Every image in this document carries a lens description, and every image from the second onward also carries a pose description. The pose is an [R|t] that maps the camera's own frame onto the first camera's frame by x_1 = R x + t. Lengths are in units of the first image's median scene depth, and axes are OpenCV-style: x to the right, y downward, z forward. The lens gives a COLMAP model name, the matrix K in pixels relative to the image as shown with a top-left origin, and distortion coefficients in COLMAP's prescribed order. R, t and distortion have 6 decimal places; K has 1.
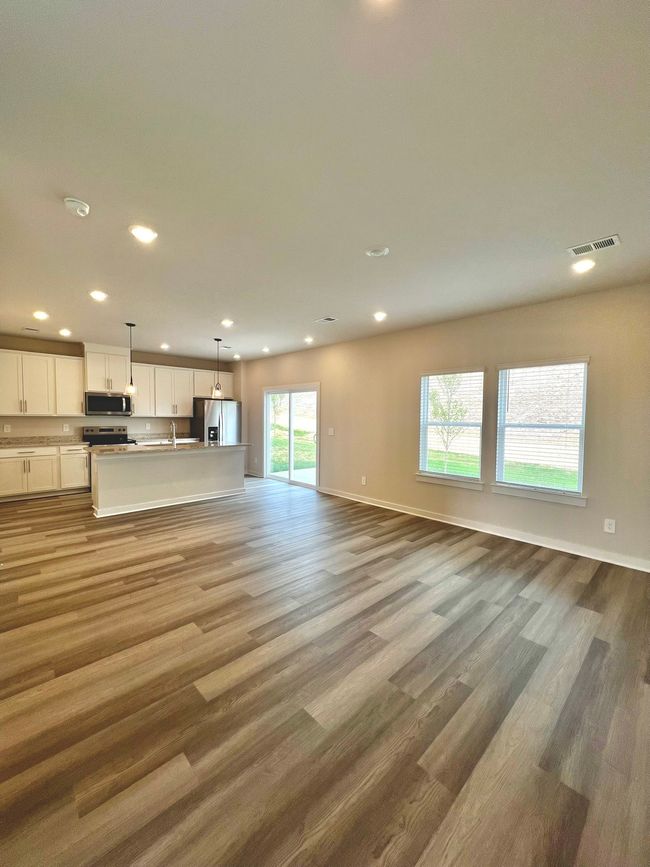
lens RADIAL K [[348.8, 0, 324.5], [0, 348.8, 433.3], [0, 0, 1]] dist [0.000762, 0.000183]
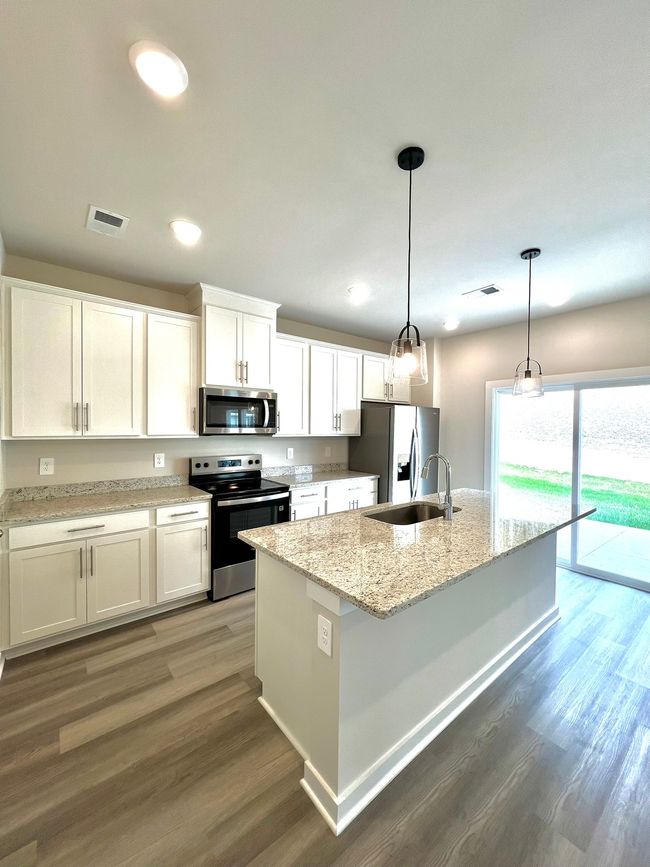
lens RADIAL K [[348.8, 0, 325.0], [0, 348.8, 432.4], [0, 0, 1]] dist [0.000762, 0.000183]
pose [[0.996099, 0.002027, -0.088217, -0.466997], [-0.004888, 0.999469, -0.032231, -0.040894], [0.088104, 0.032536, 0.995580, 0.531394]]
